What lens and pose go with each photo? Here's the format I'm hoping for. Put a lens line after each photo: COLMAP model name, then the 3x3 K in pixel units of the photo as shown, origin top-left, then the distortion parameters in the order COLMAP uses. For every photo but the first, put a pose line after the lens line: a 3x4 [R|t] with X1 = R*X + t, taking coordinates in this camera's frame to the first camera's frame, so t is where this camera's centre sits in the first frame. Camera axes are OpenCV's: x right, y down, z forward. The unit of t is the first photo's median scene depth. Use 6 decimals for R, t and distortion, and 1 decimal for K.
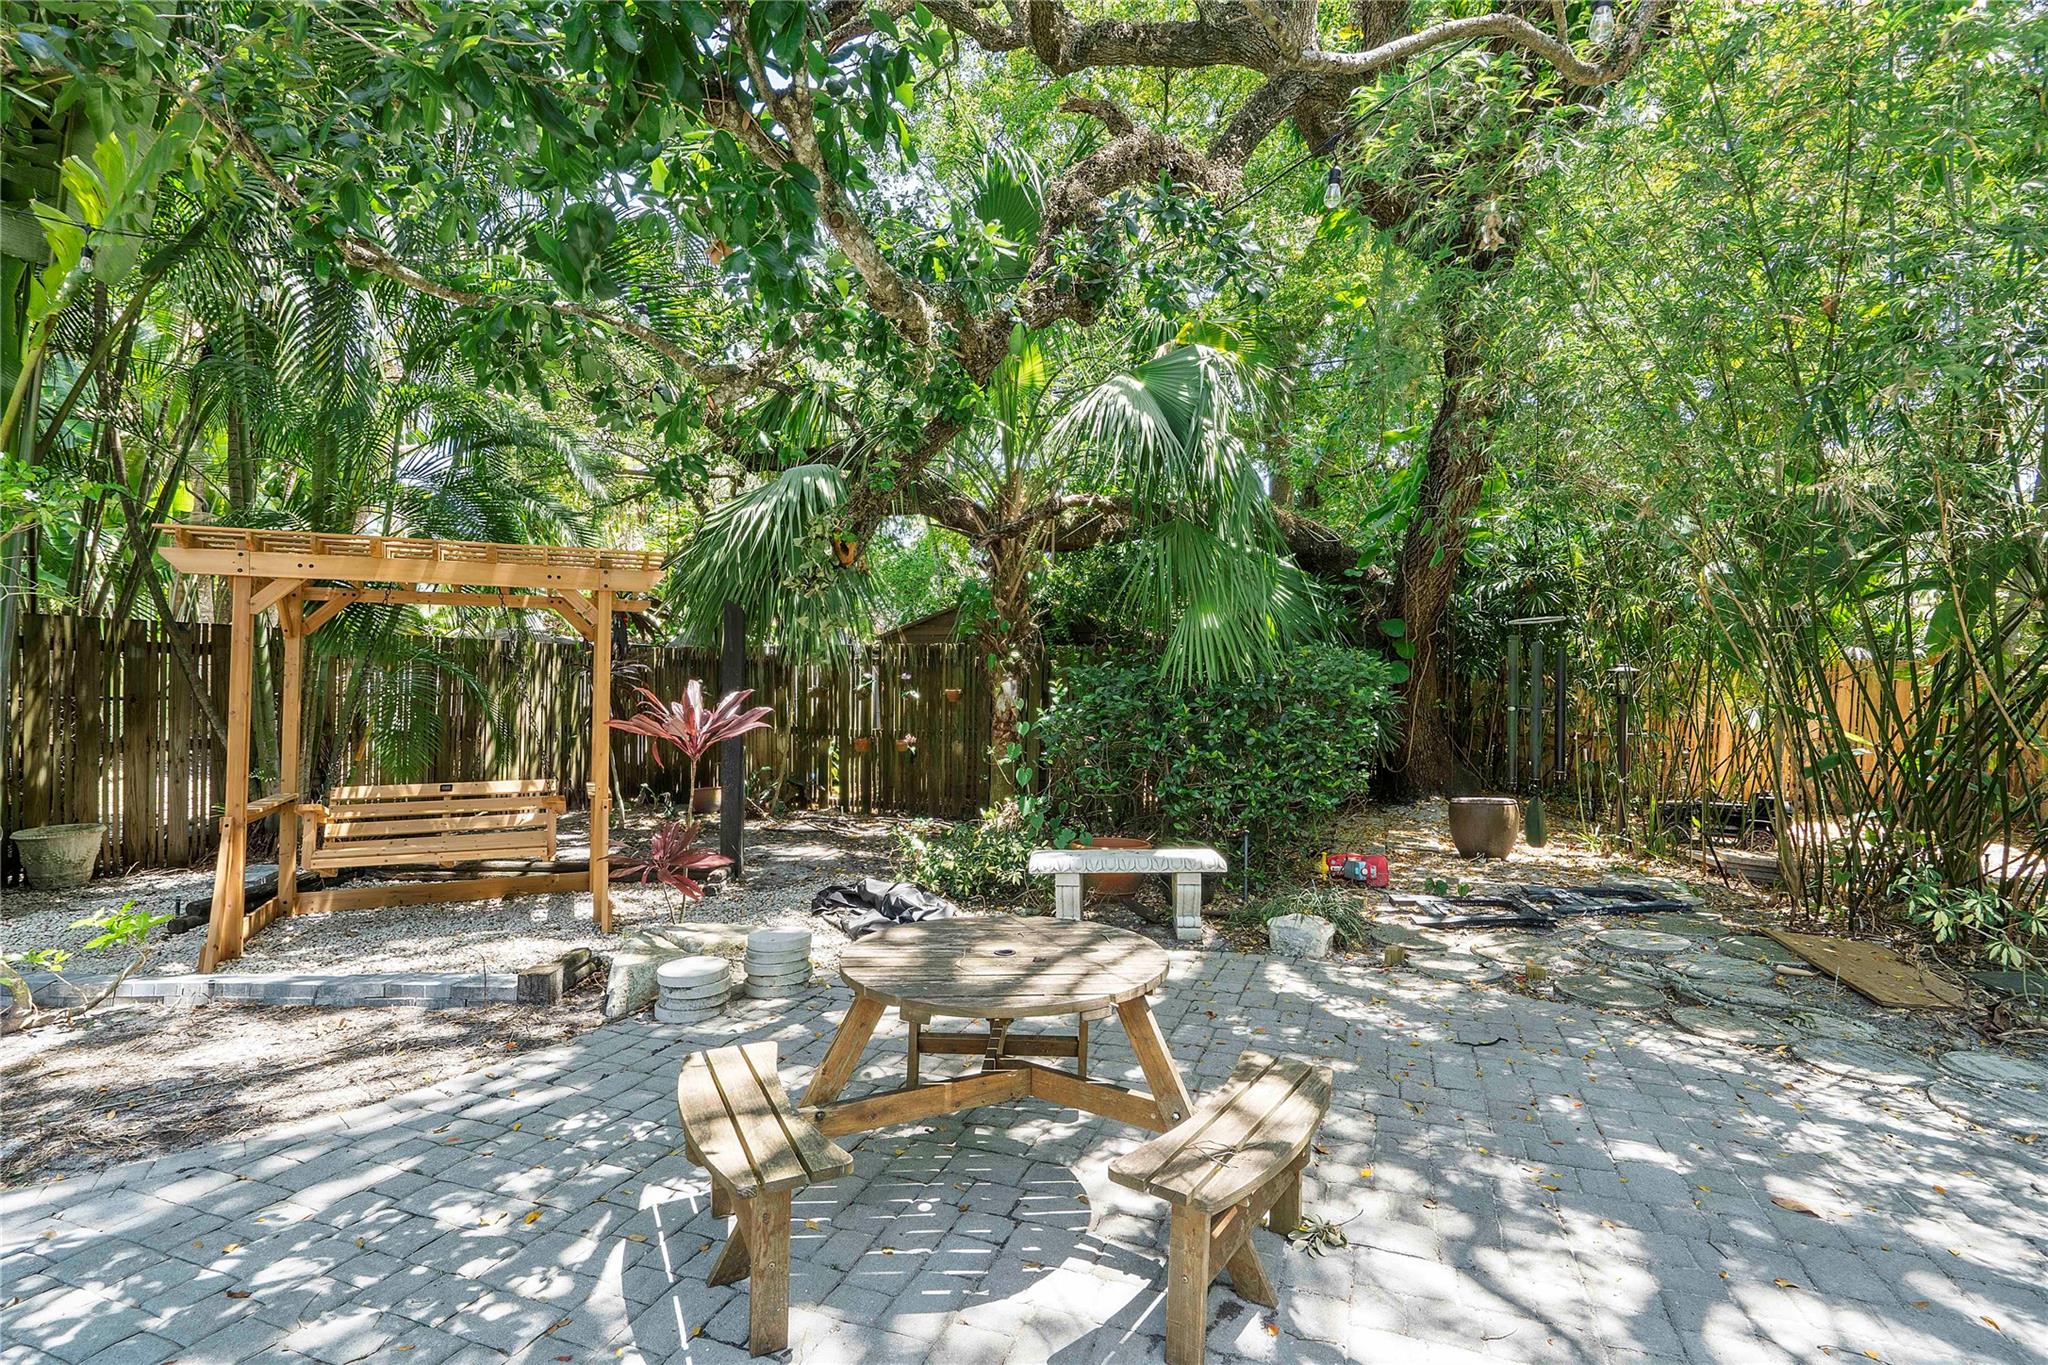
lens RADIAL K [[955.2, 0, 1019.6], [0, 955.2, 685.2], [0, 0, 1]] dist [0.001371, 0.001234]
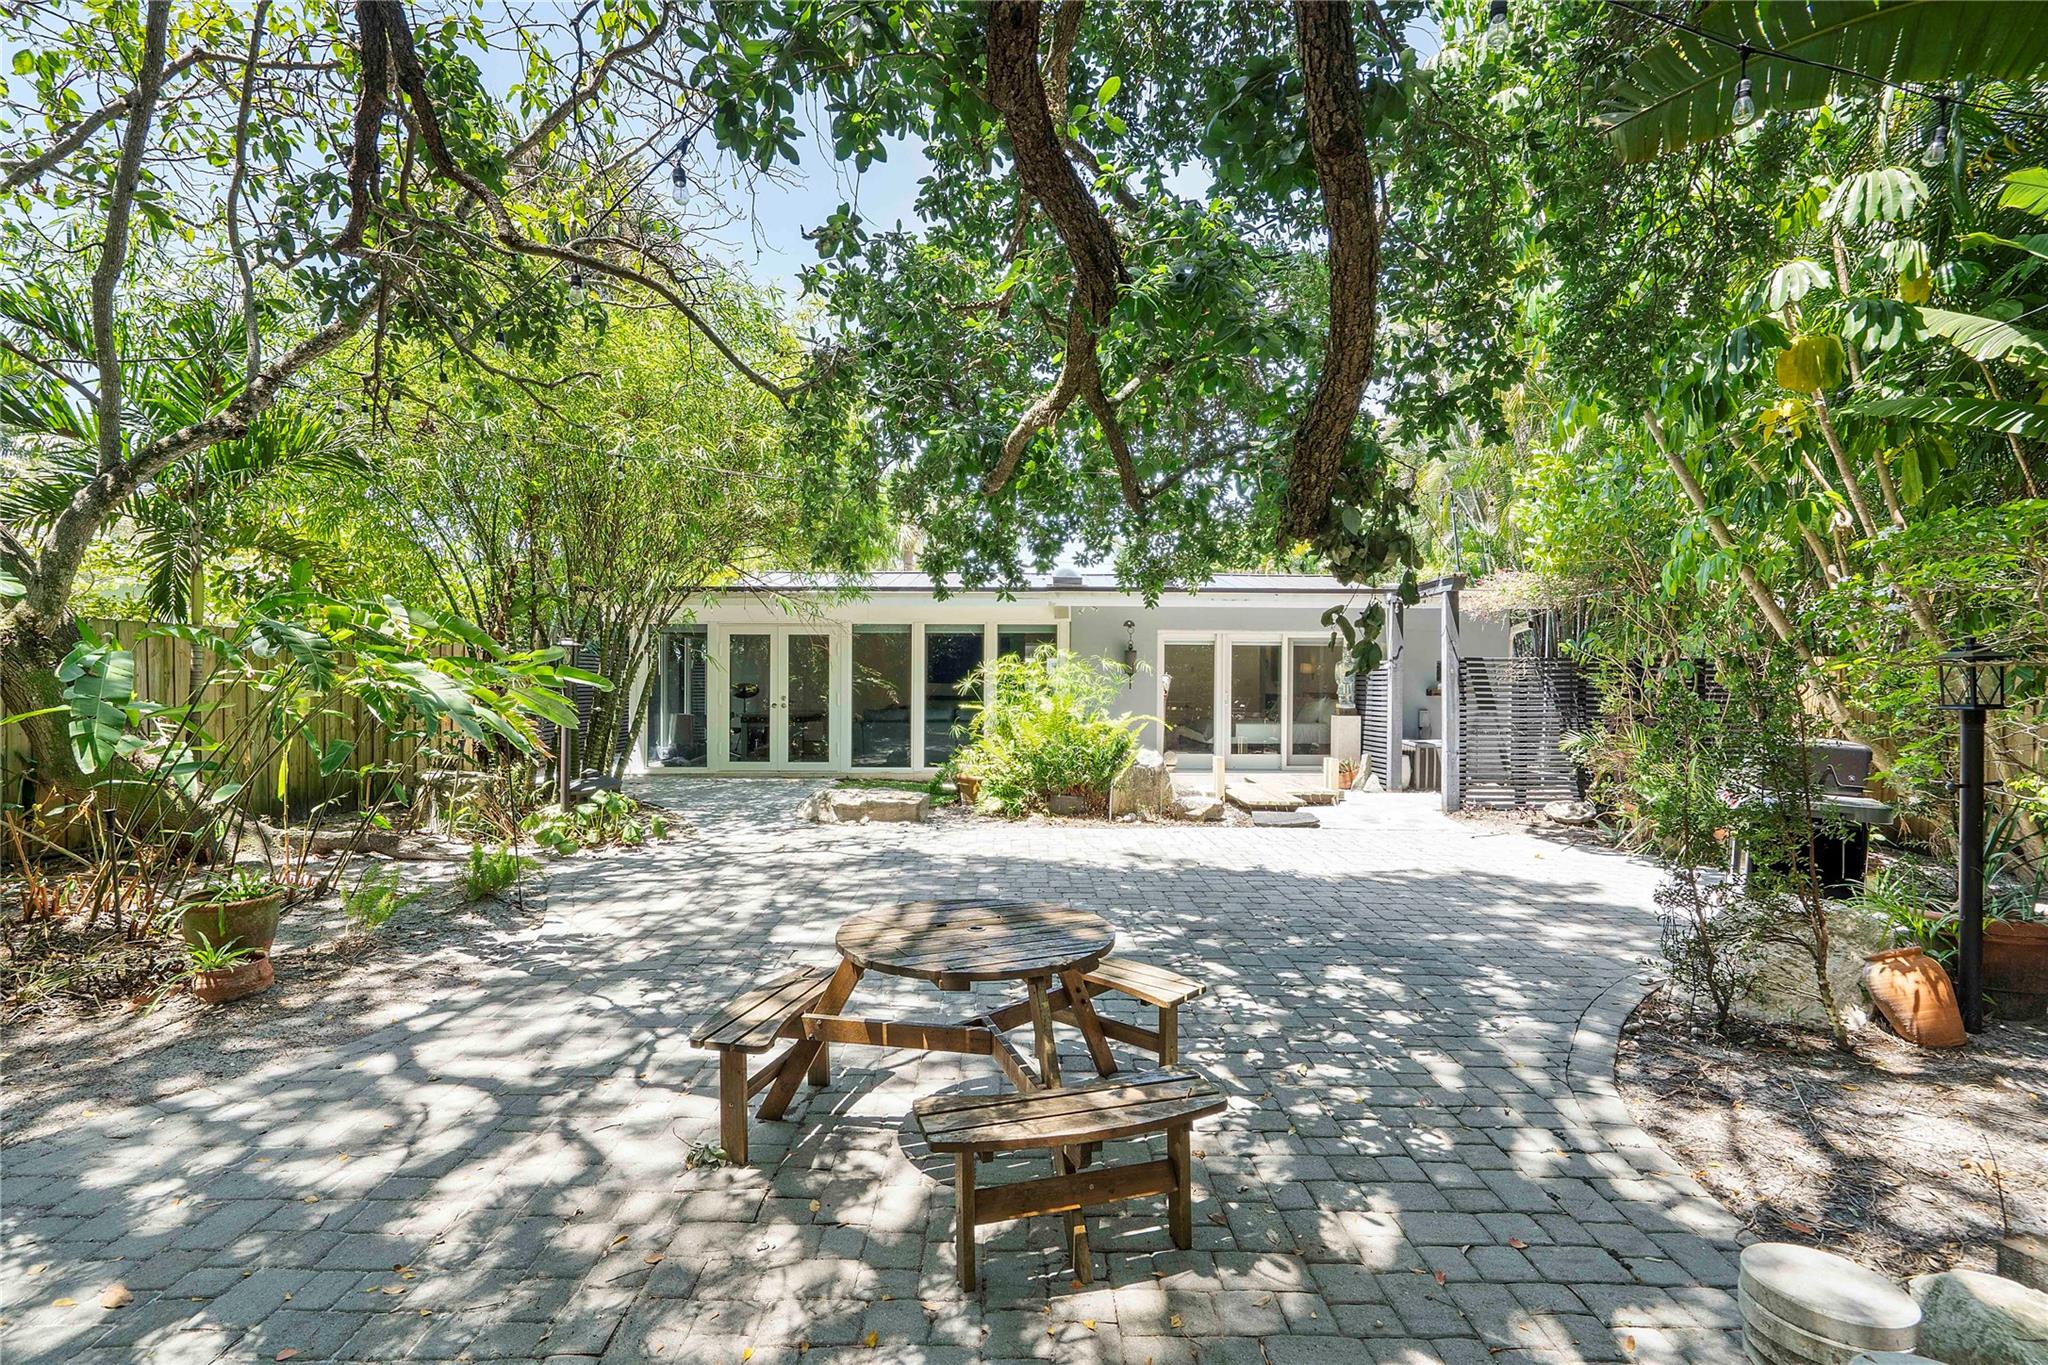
lens RADIAL K [[955.2, 0, 1014.6], [0, 955.2, 667.4], [0, 0, 1]] dist [0.001371, 0.001234]
pose [[-0.931401, -0.009983, -0.363857, 0.171307], [-0.003706, 0.999832, -0.017946, -0.009876], [0.363975, -0.015367, -0.931282, 0.975798]]
